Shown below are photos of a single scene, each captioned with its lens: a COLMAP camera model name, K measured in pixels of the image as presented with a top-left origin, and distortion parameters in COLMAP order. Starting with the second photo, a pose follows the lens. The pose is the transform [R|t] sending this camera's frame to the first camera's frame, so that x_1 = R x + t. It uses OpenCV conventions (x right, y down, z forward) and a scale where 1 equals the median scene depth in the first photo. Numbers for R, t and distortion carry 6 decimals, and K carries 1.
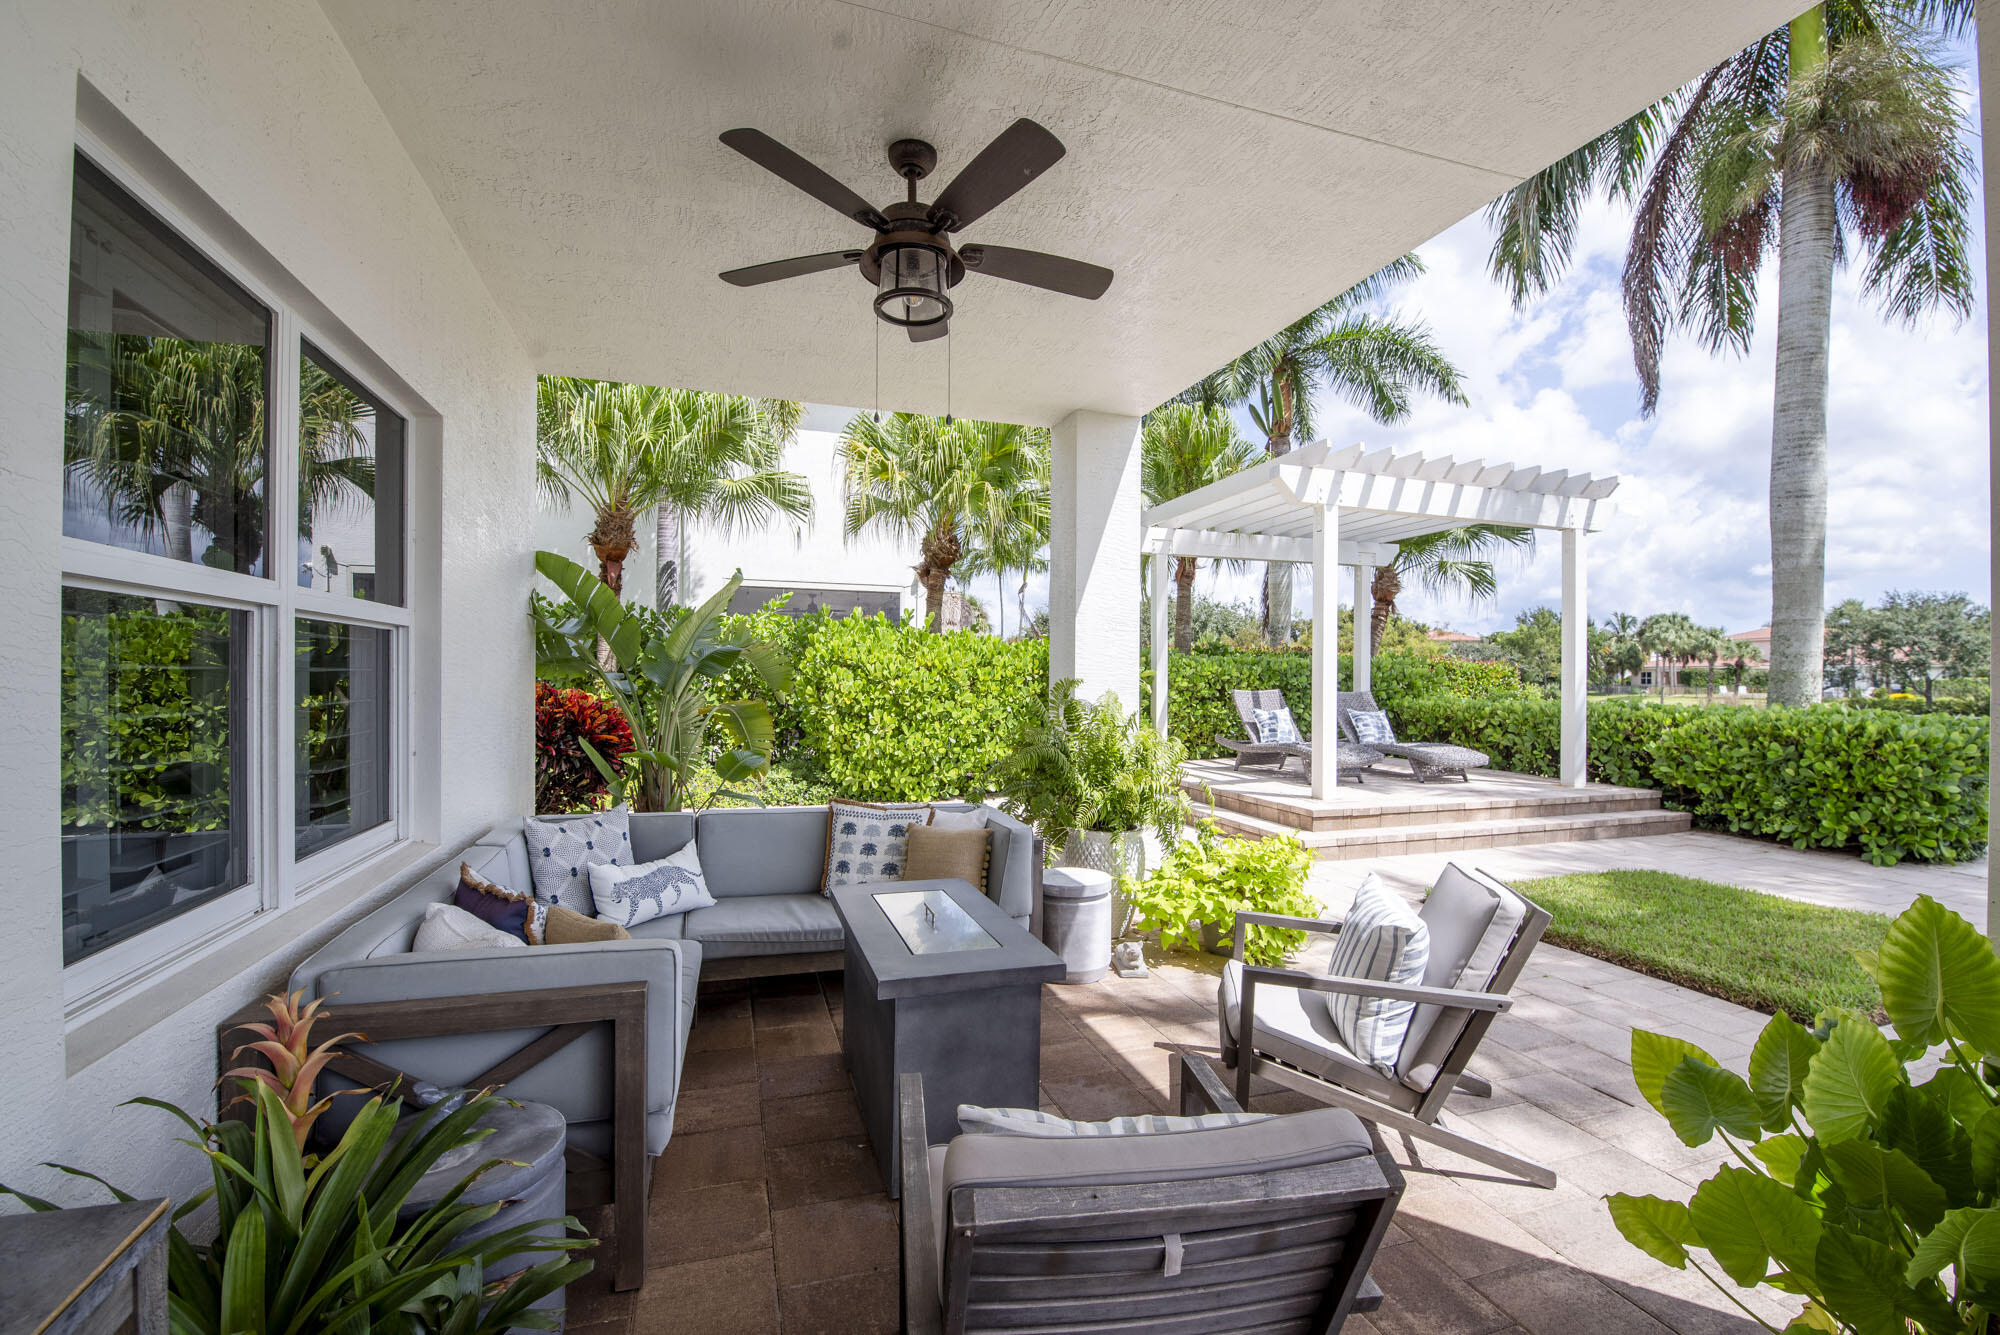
lens RADIAL K [[864.8, 0, 1005.5], [0, 864.8, 679.1], [0, 0, 1]] dist [-0.009479, -0.005068]
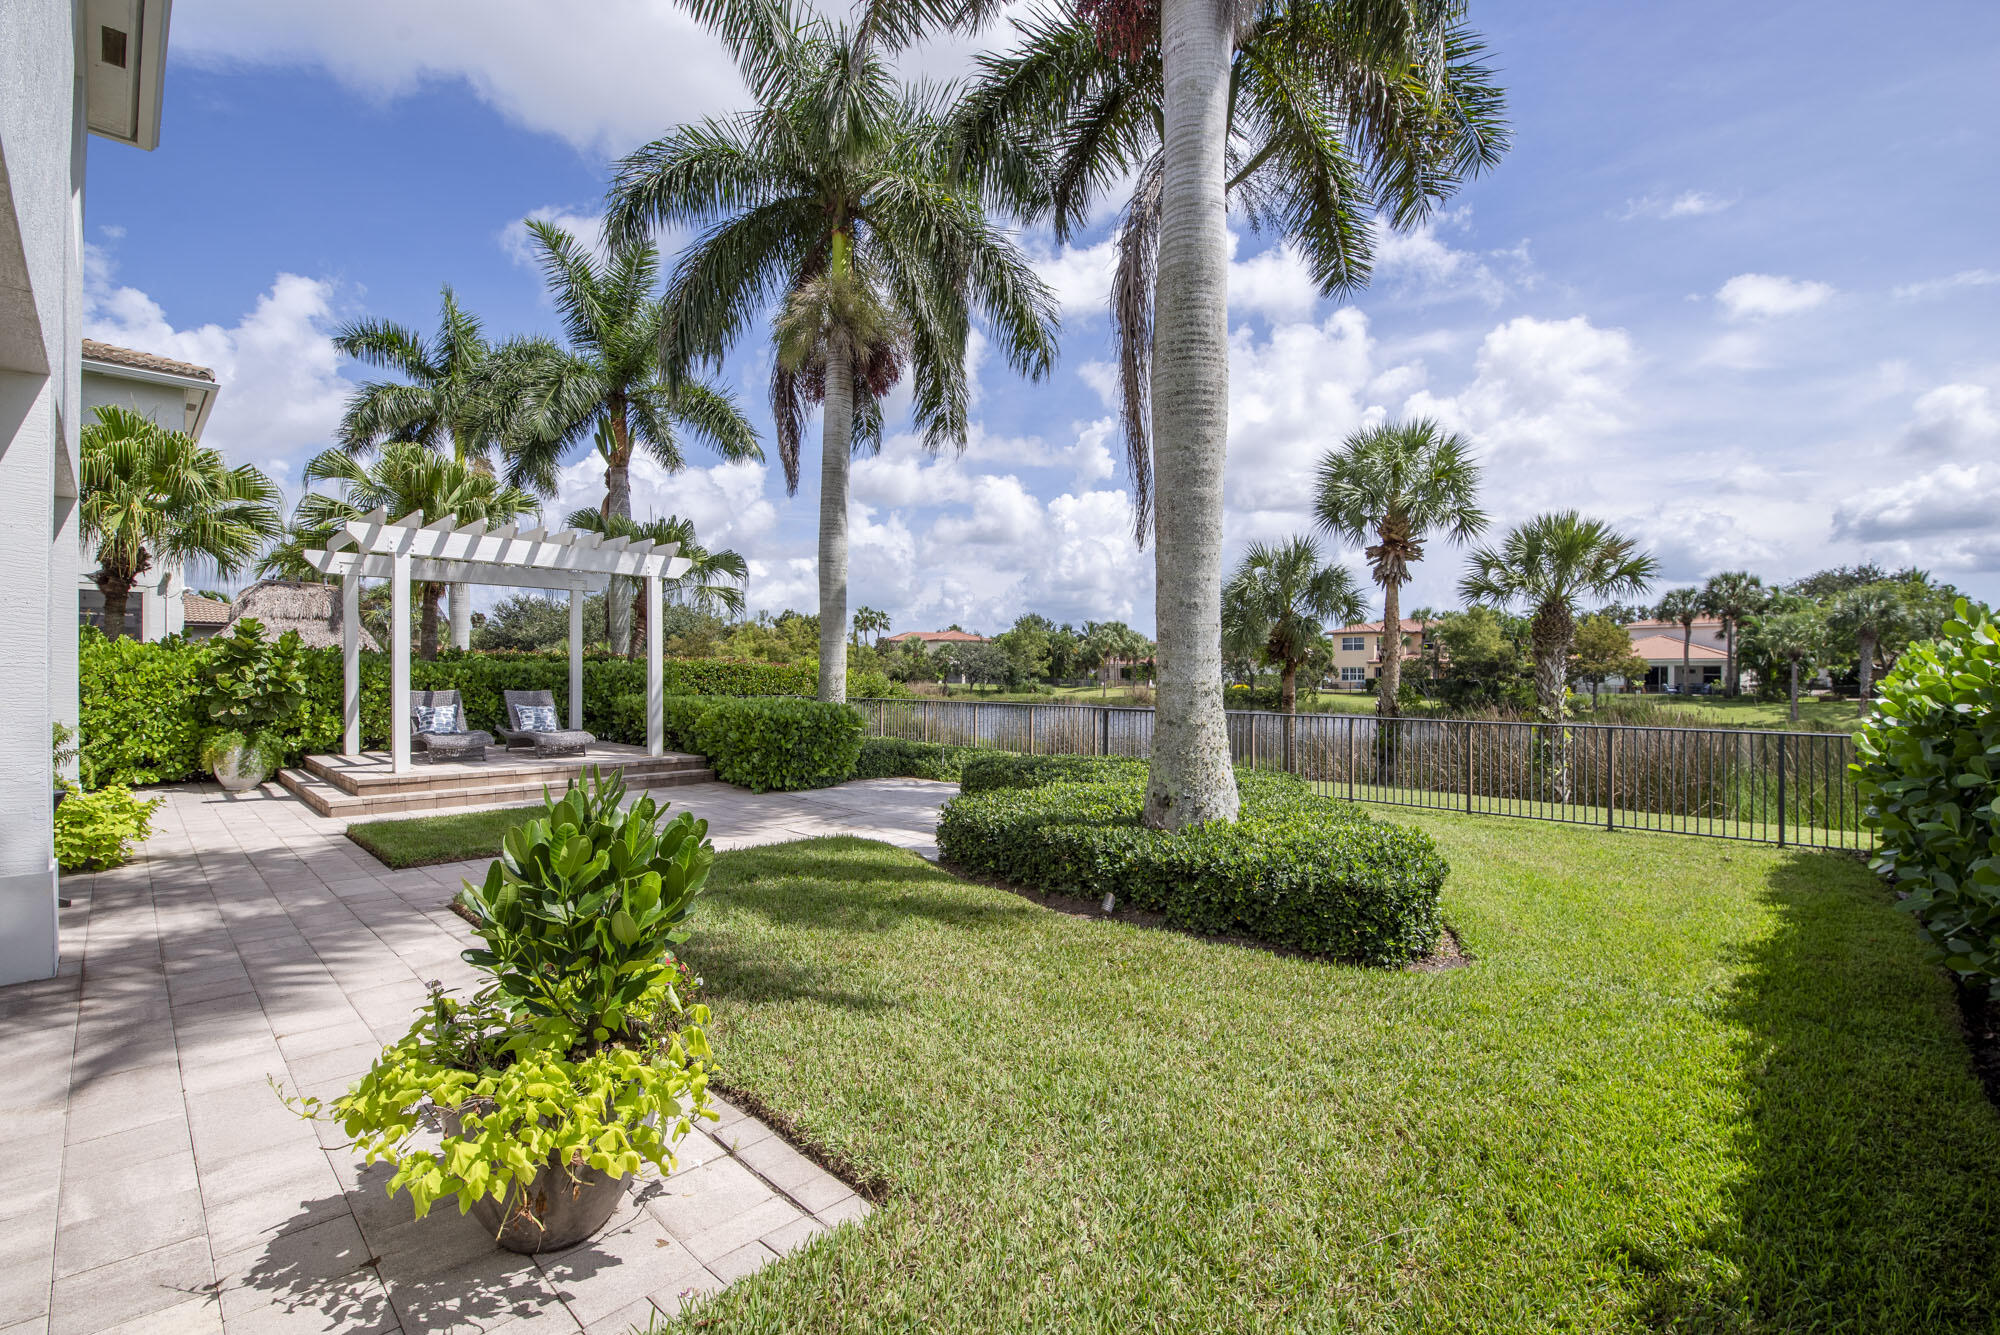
lens RADIAL K [[864.8, 0, 1012.8], [0, 864.8, 682.0], [0, 0, 1]] dist [-0.009479, -0.005068]
pose [[0.879895, -0.005643, 0.475135, 0.476893], [0.001233, 0.999953, 0.009593, -0.010994], [-0.475167, -0.007855, 0.879861, -0.522219]]
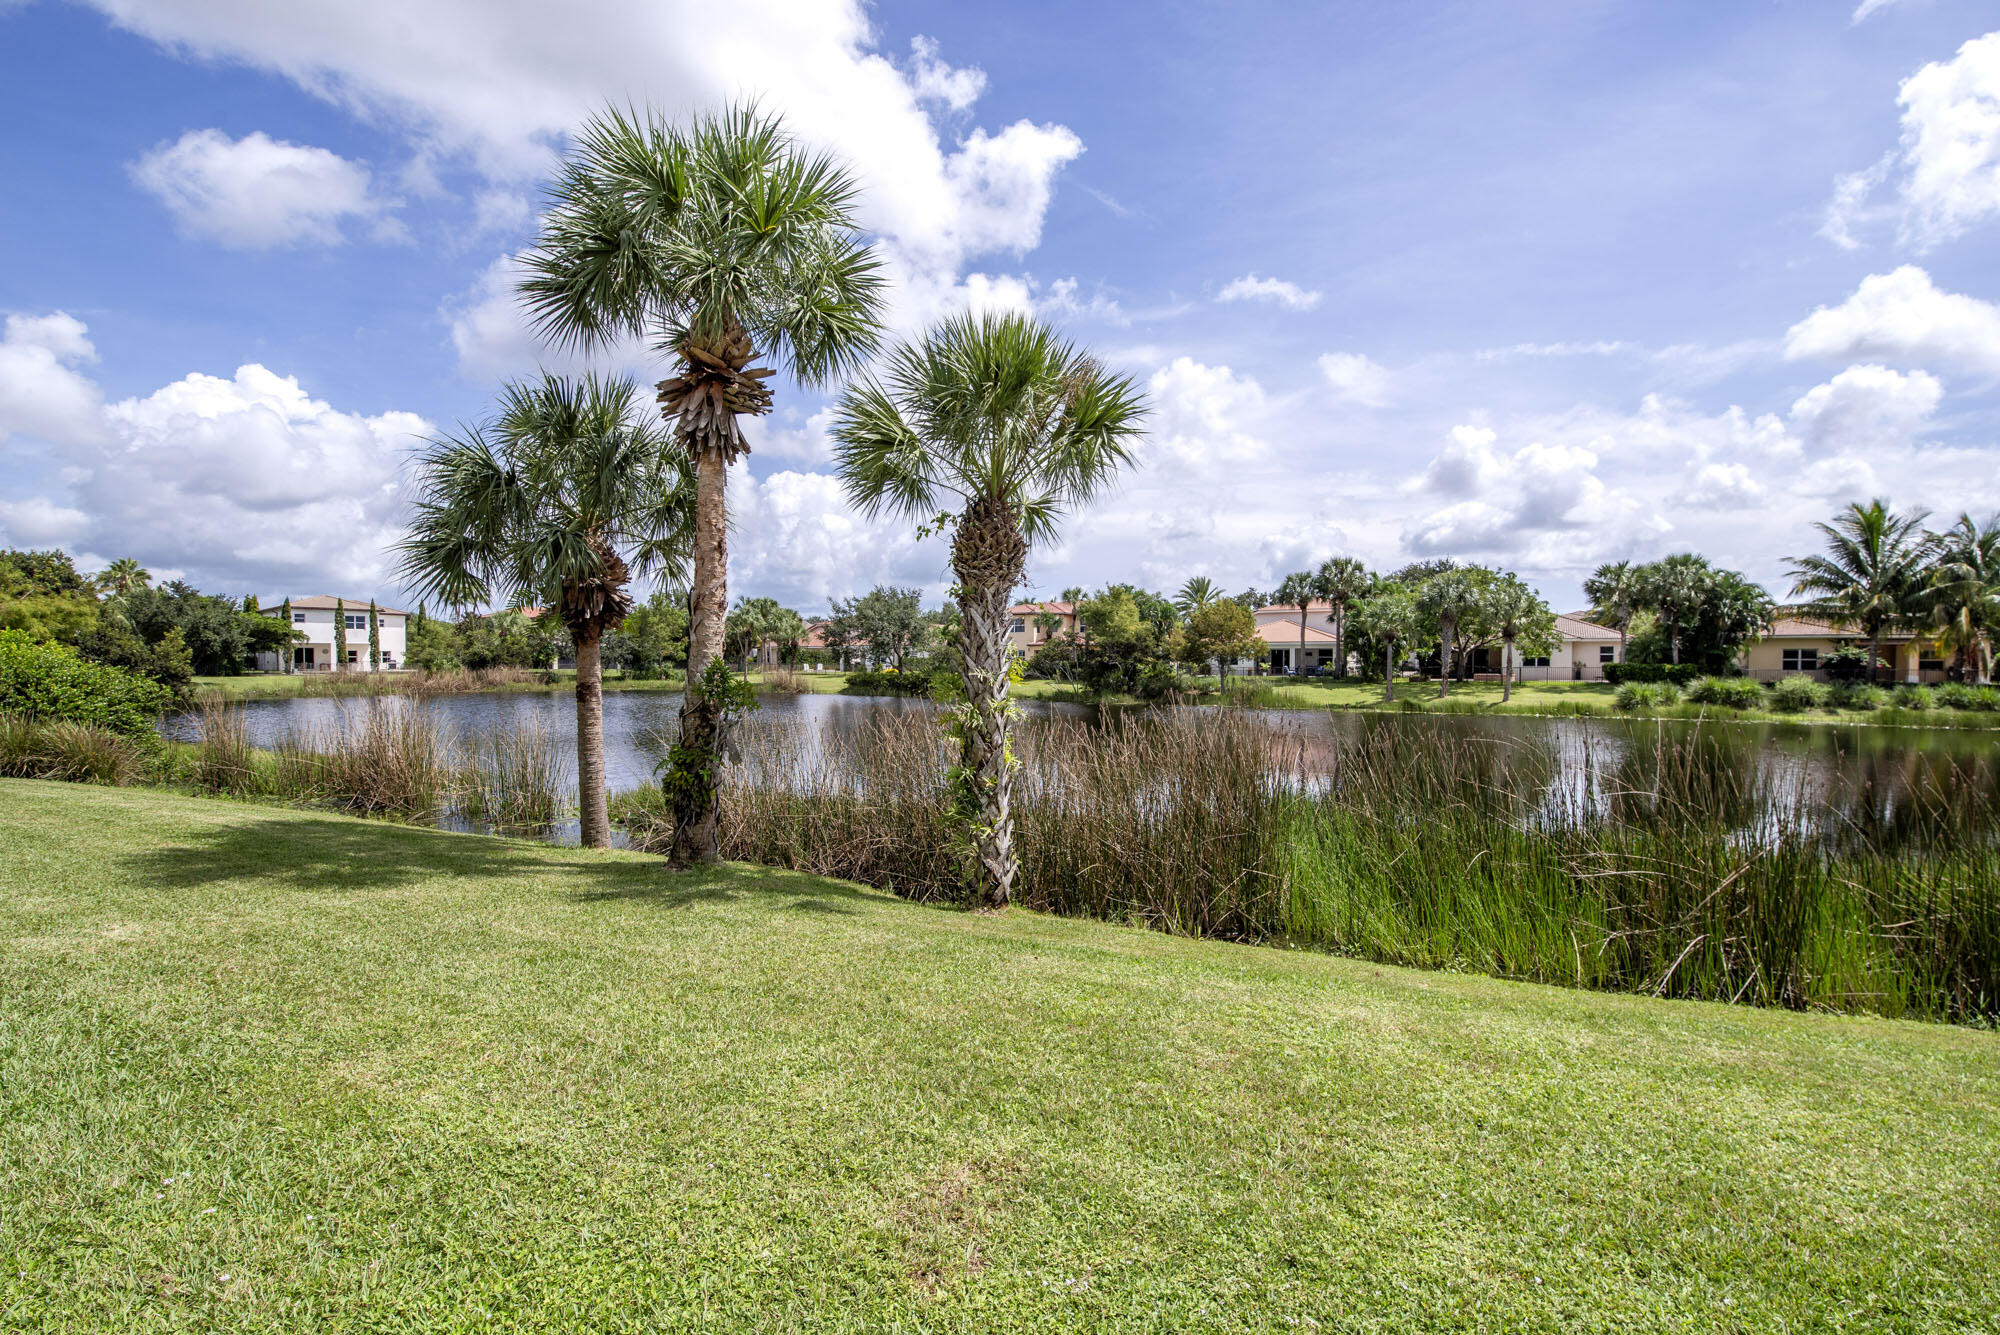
lens RADIAL K [[864.8, 0, 1000.7], [0, 864.8, 680.6], [0, 0, 1]] dist [-0.009479, -0.005068]
pose [[0.690103, -0.020588, 0.723418, 1.817127], [0.001773, 0.999640, 0.026758, 0.006307], [-0.723709, -0.017183, 0.689892, -0.083082]]
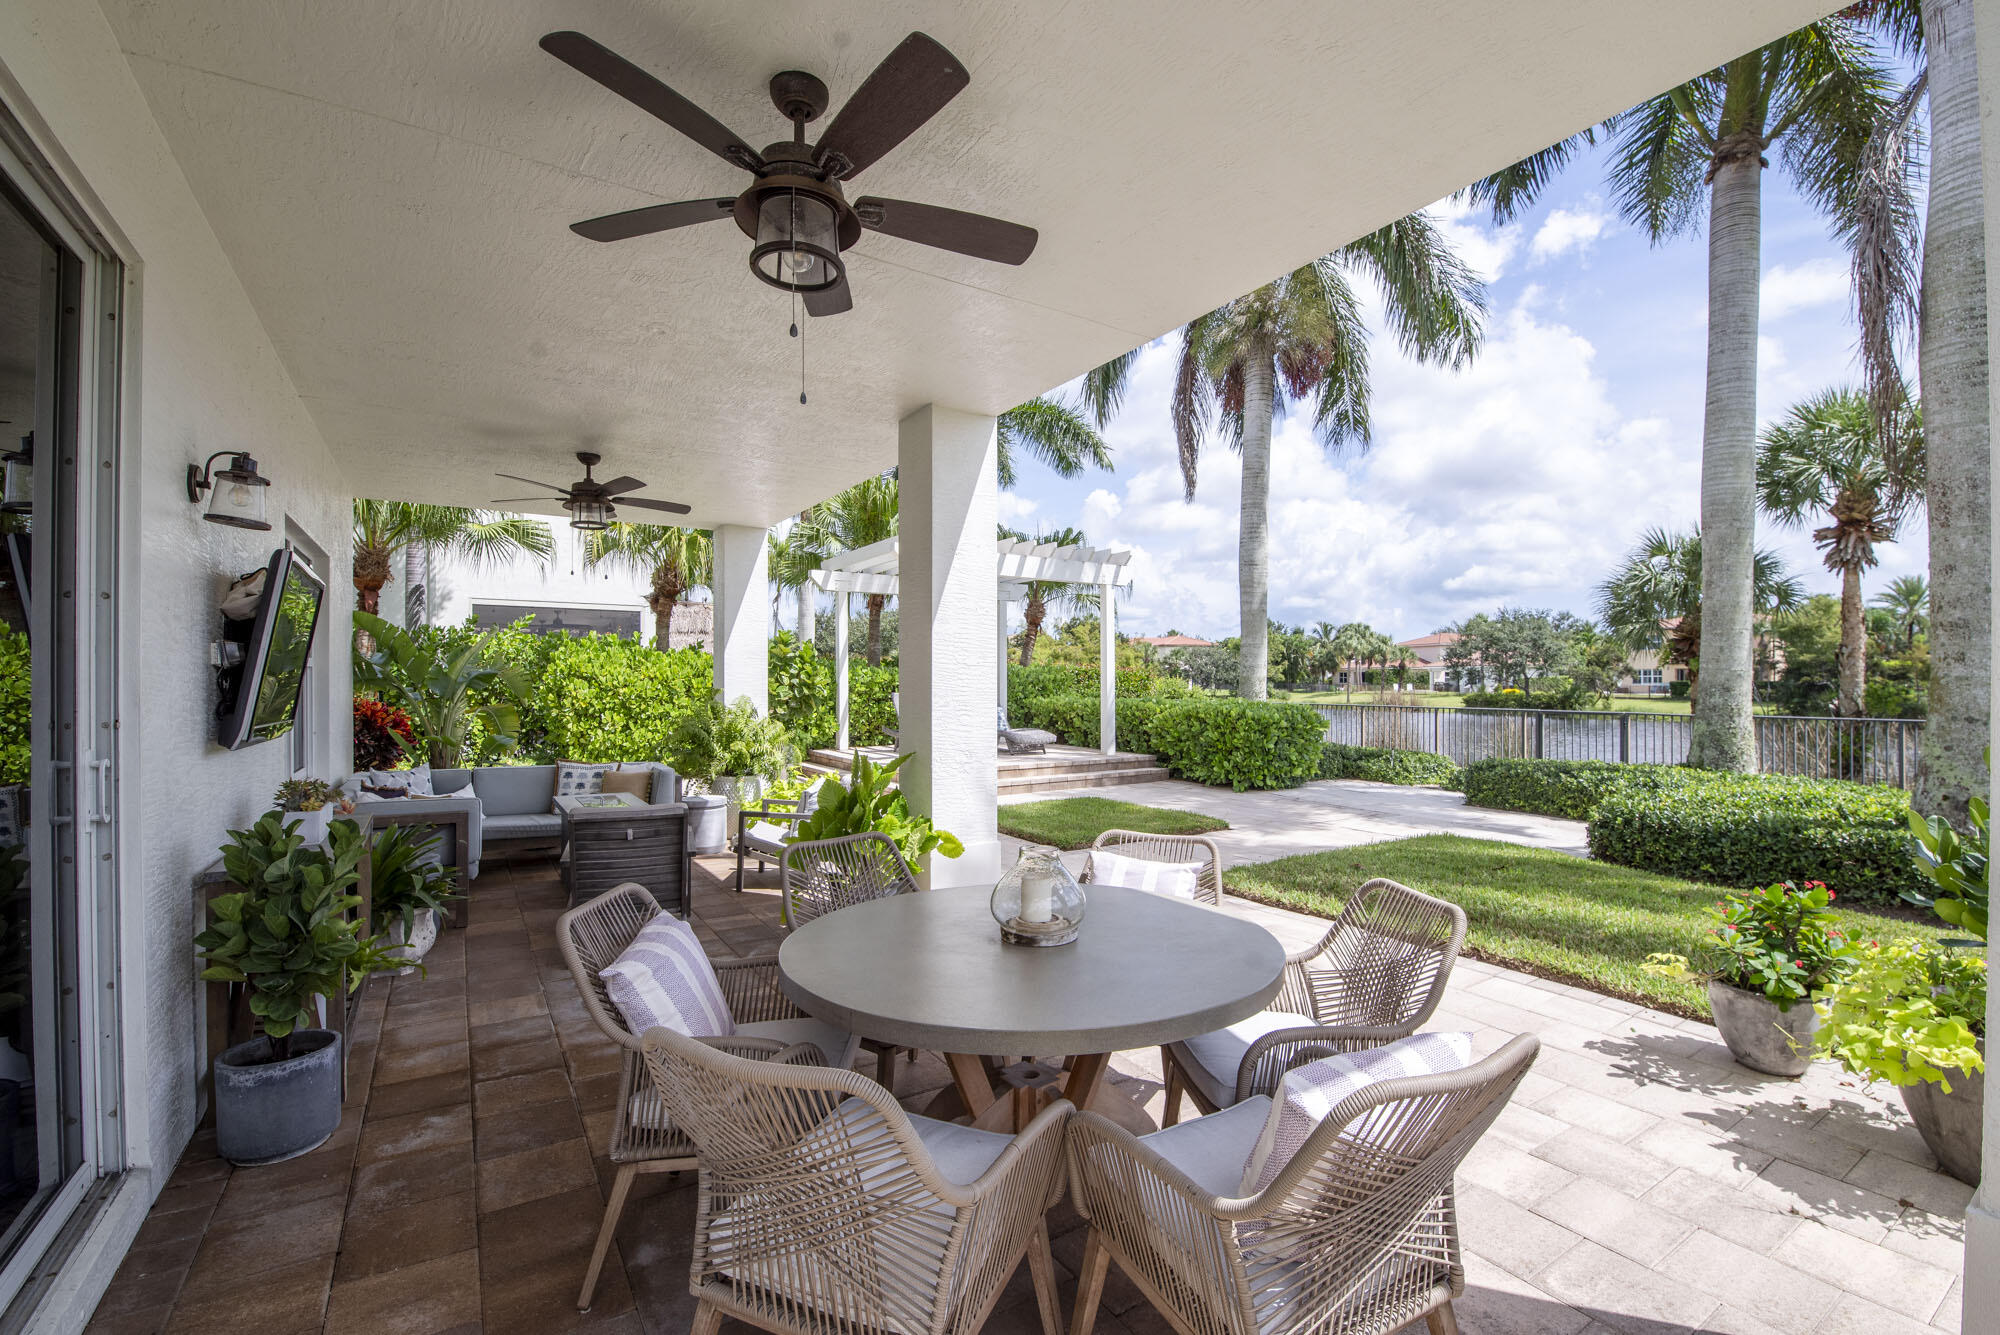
lens RADIAL K [[864.8, 0, 1017.5], [0, 864.8, 680.5], [0, 0, 1]] dist [-0.009479, -0.005068]
pose [[0.965639, -0.007254, 0.259785, 0.106996], [0.007576, 0.999971, -0.000237, -0.005790], [-0.259775, 0.002197, 0.965667, -0.404270]]
